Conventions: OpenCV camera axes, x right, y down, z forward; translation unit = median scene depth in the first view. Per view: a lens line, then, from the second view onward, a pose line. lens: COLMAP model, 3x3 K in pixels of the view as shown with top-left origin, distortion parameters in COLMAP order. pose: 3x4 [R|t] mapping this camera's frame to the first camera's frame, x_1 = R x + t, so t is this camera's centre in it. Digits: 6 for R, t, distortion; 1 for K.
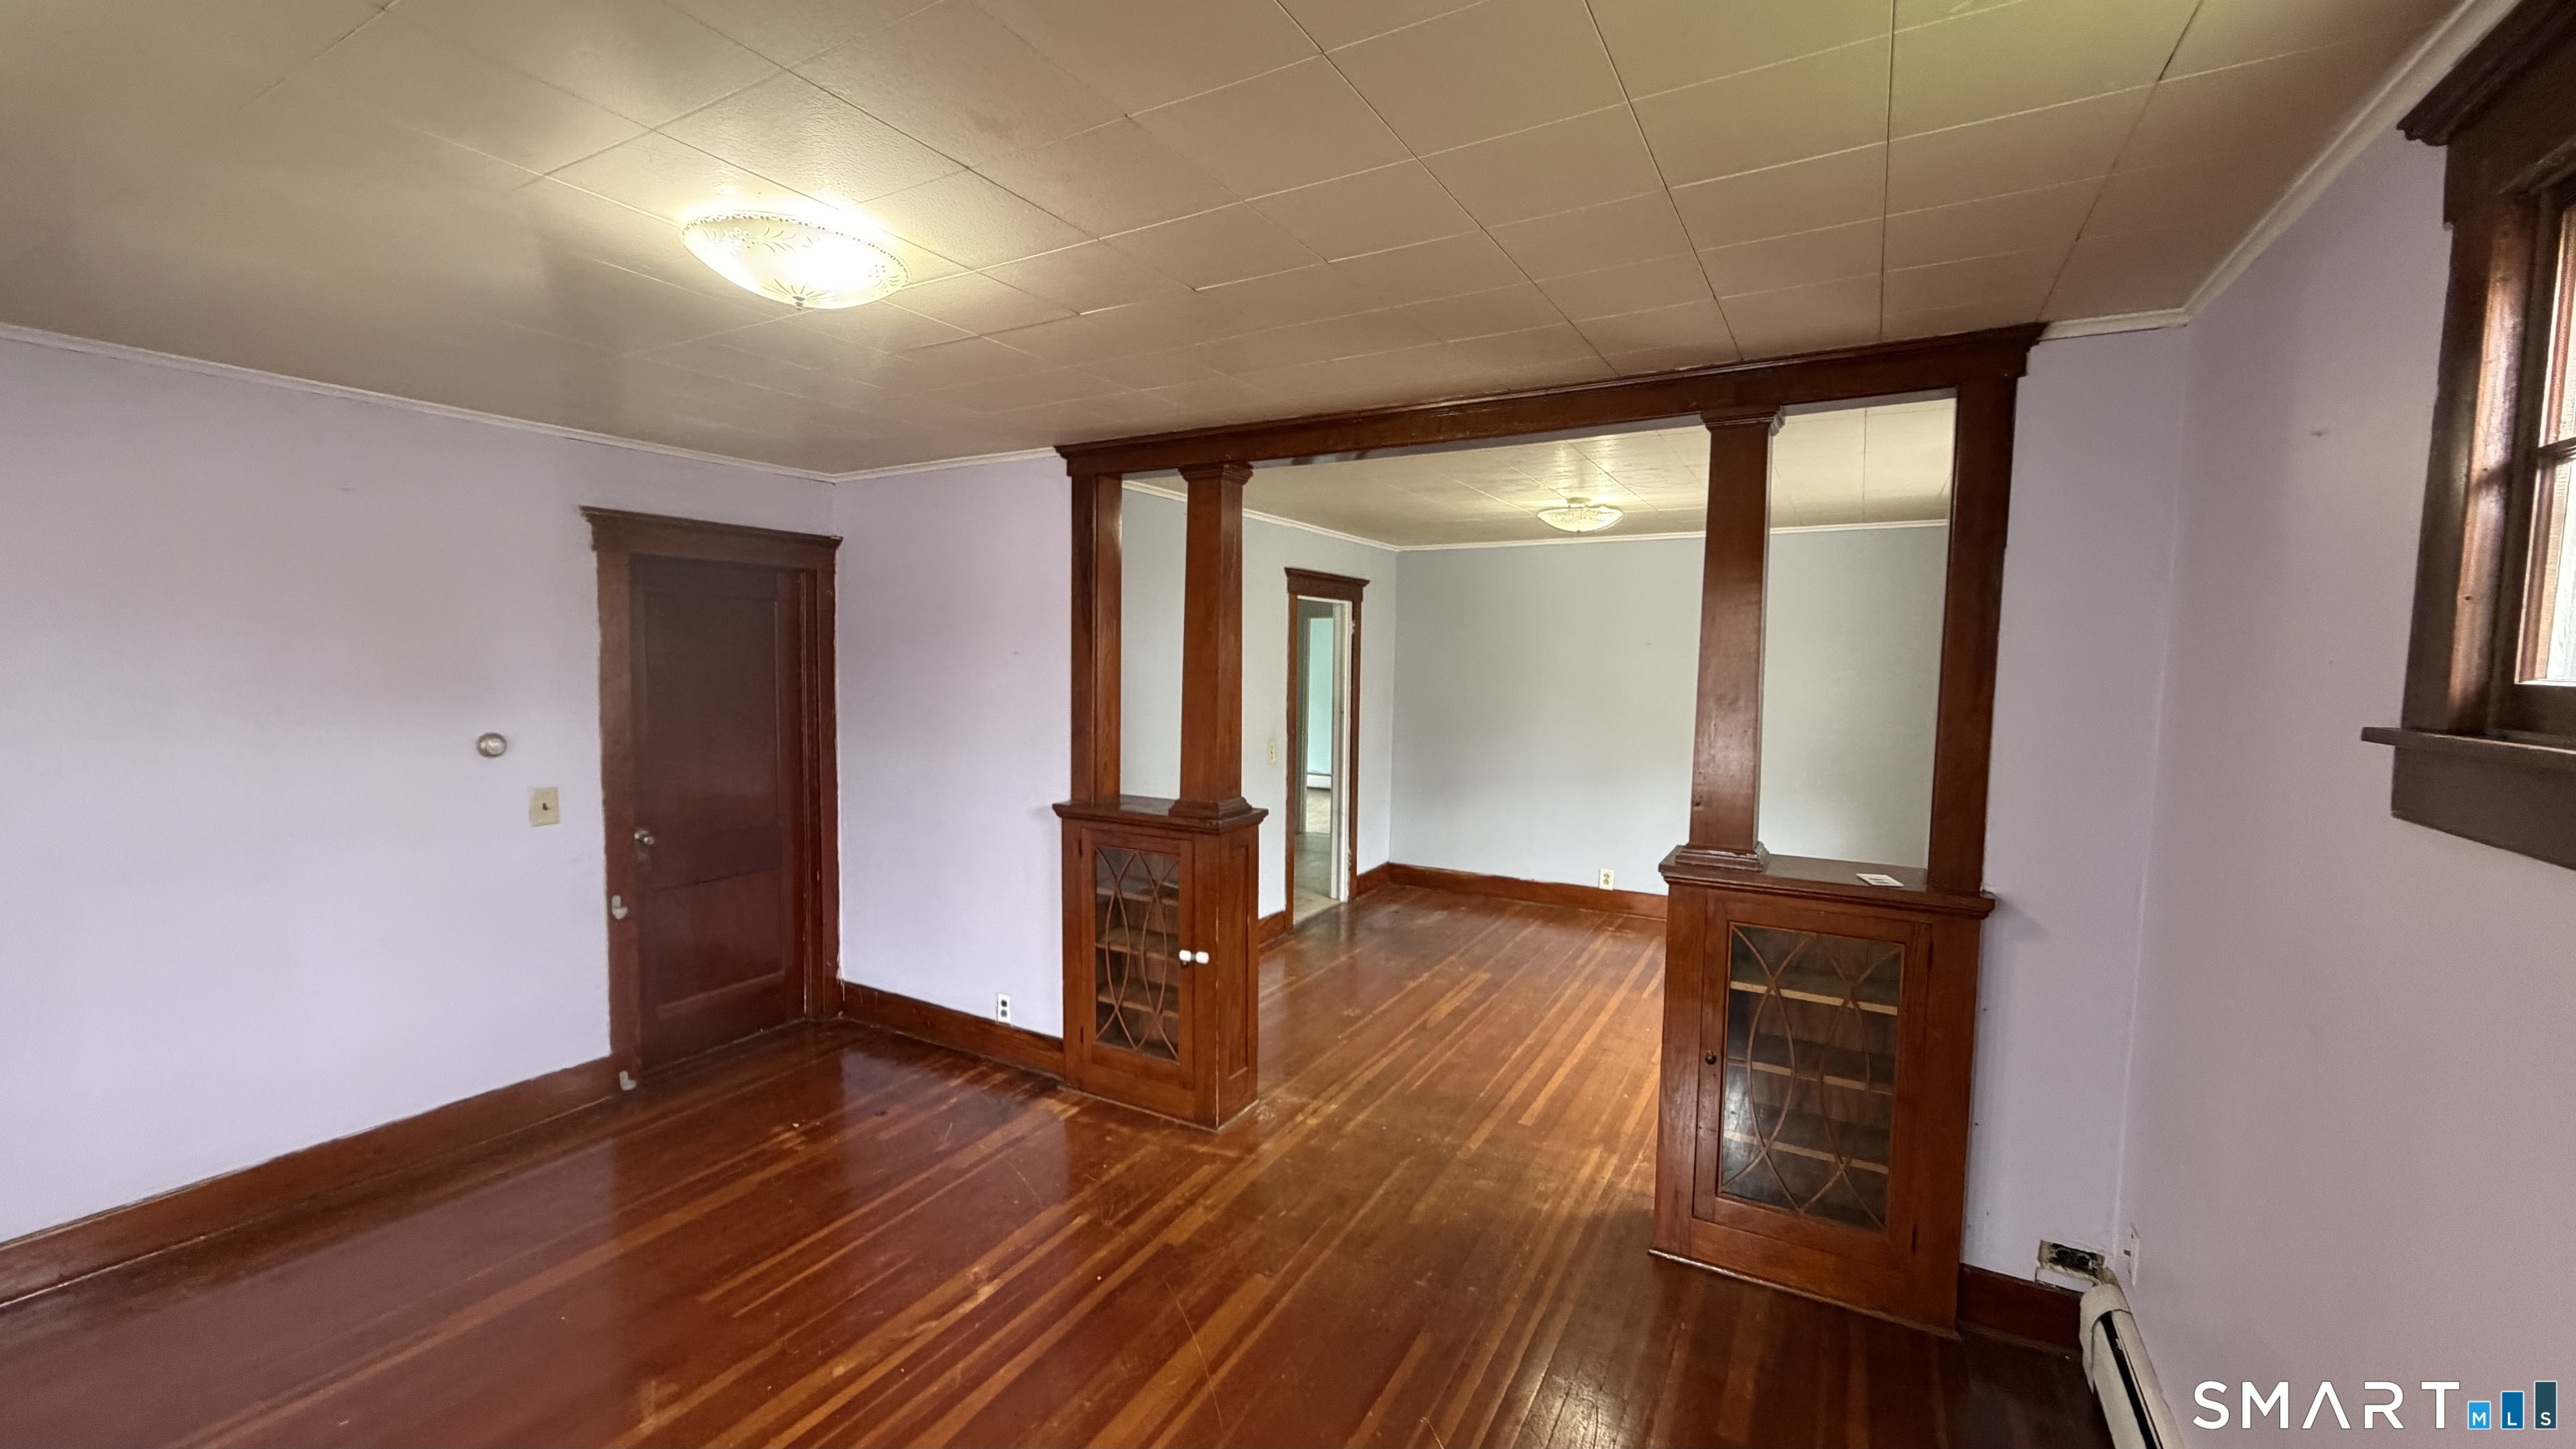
lens RADIAL K [[1032.0, 0, 1289.4], [0, 1032.0, 730.7], [0, 0, 1]] dist [0.006950, 0.000252]
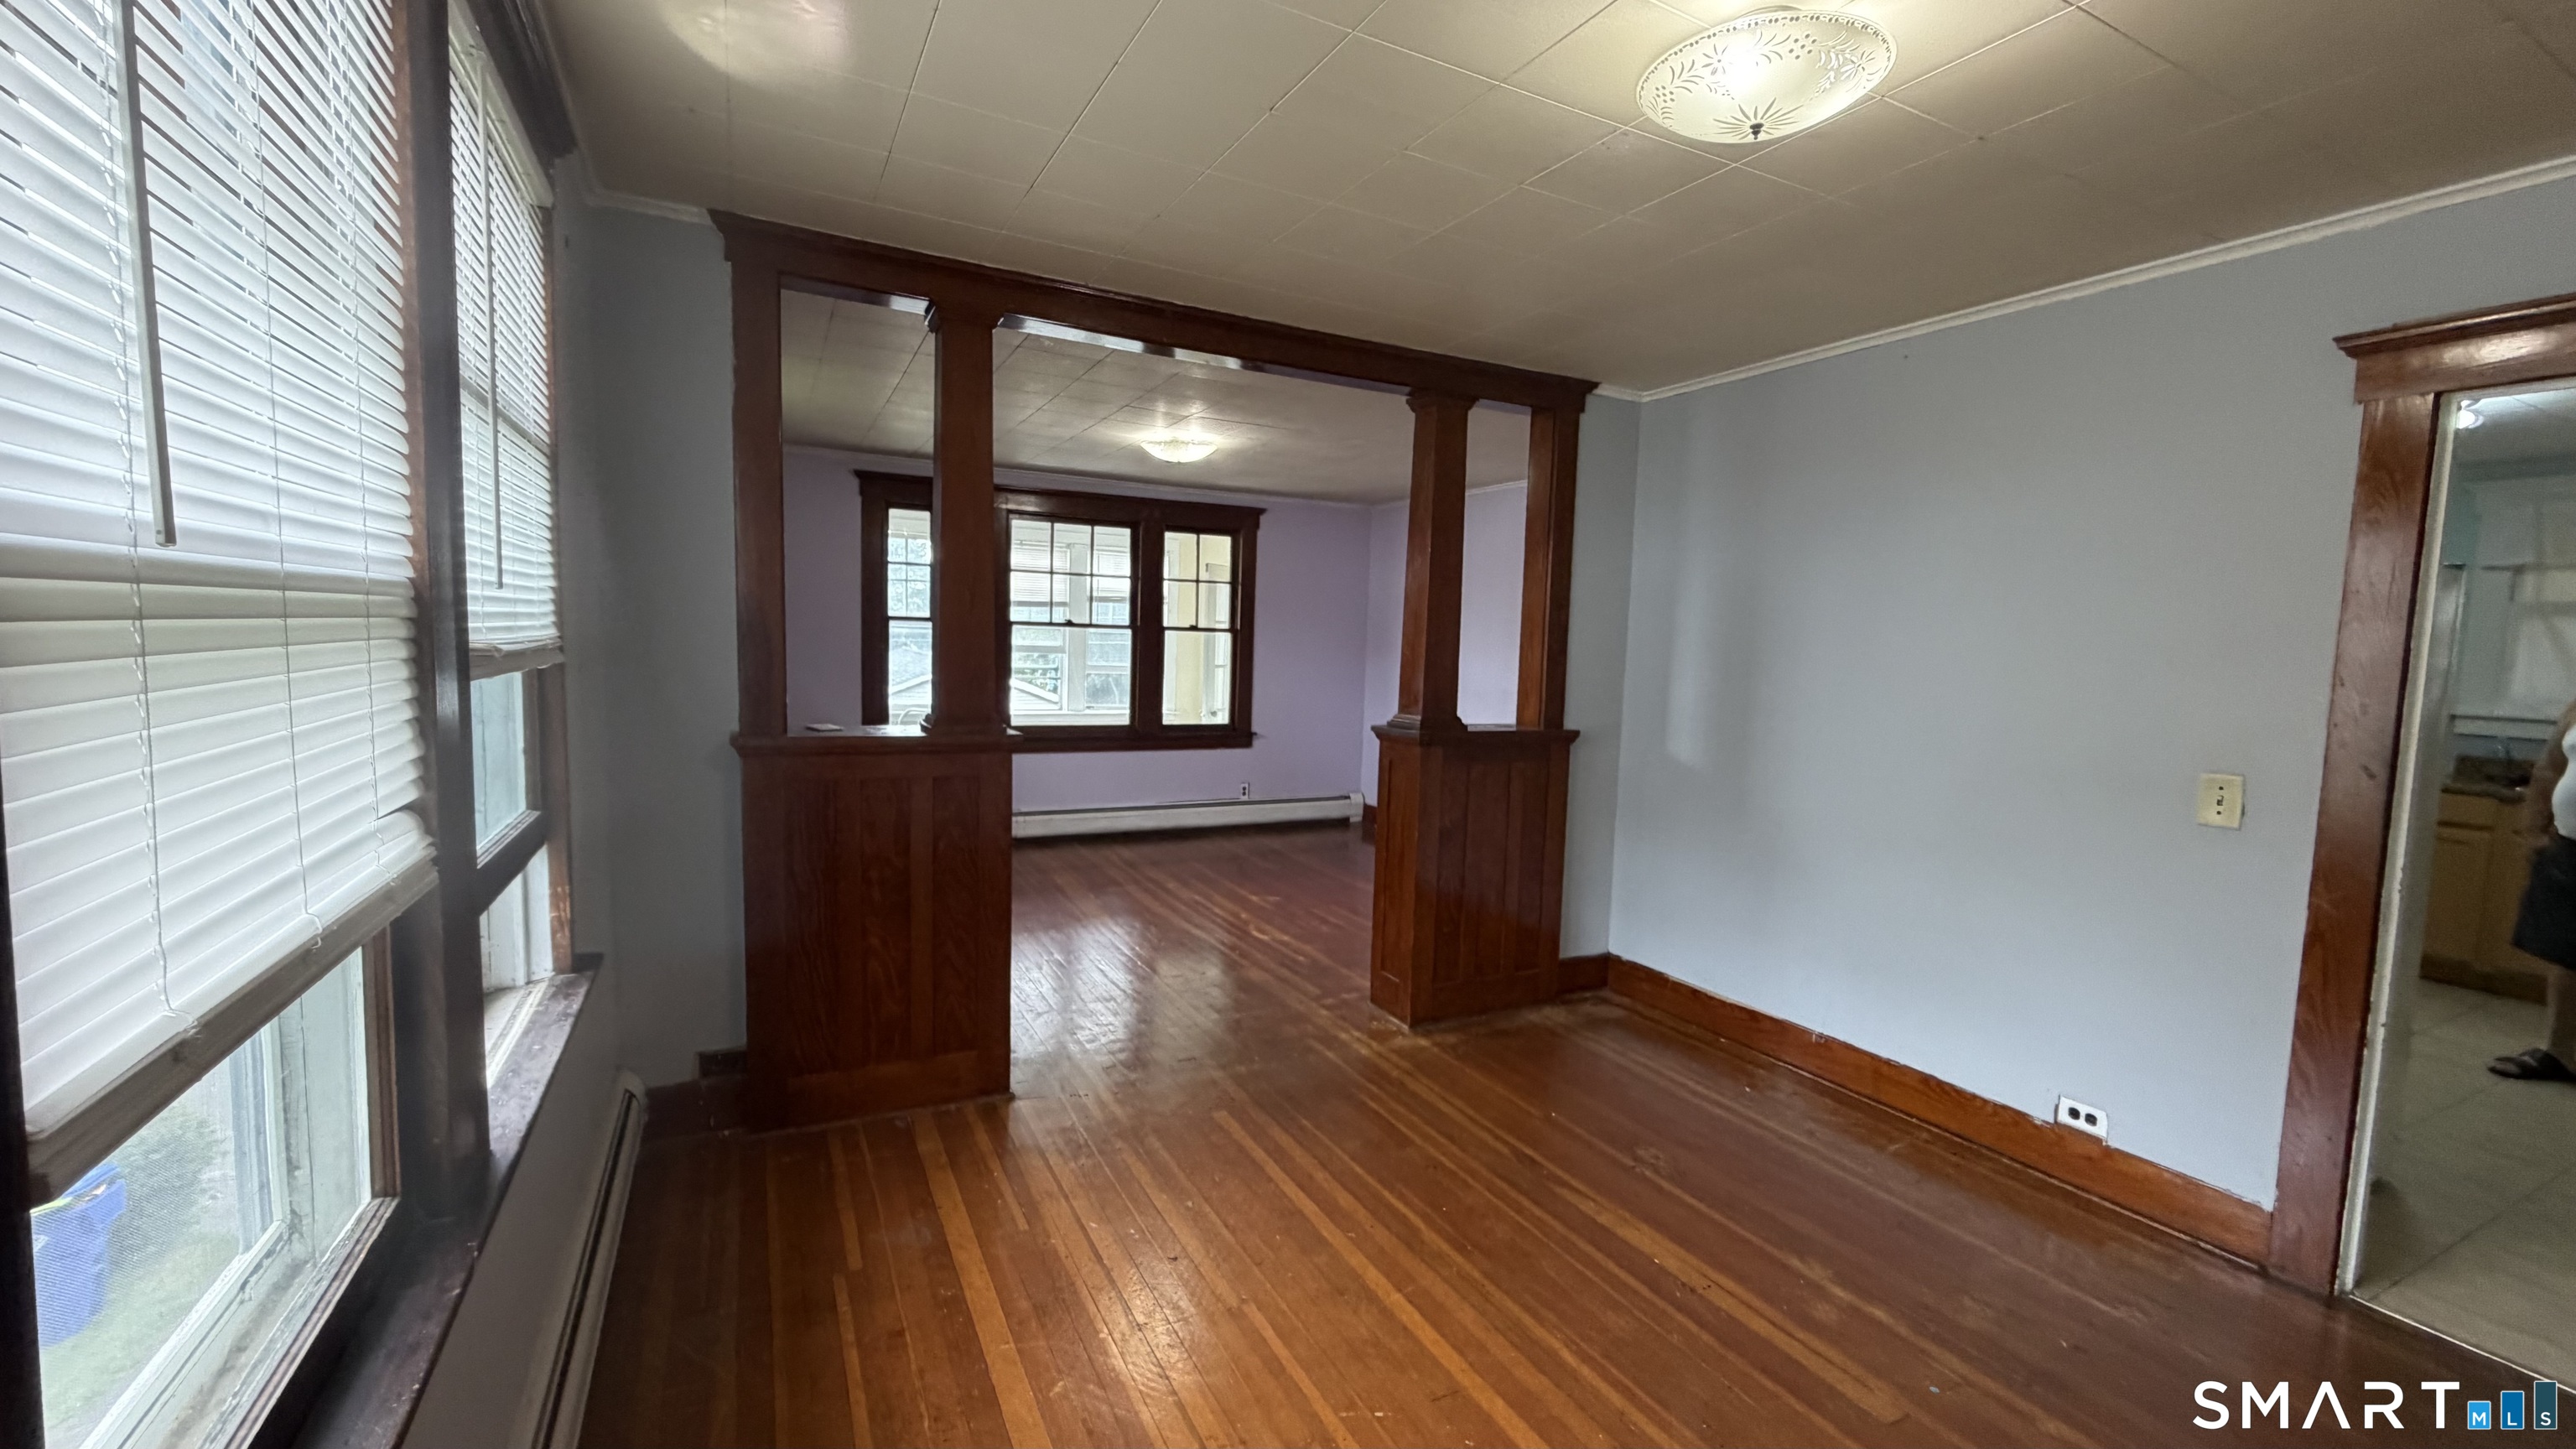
lens RADIAL K [[1032.0, 0, 1292.2], [0, 1032.0, 723.3], [0, 0, 1]] dist [0.006950, 0.000252]
pose [[-0.548822, 0.042538, -0.834856, 0.768381], [-0.094523, 0.989141, 0.112537, -0.033493], [0.830578, 0.140676, -0.538842, 1.260776]]
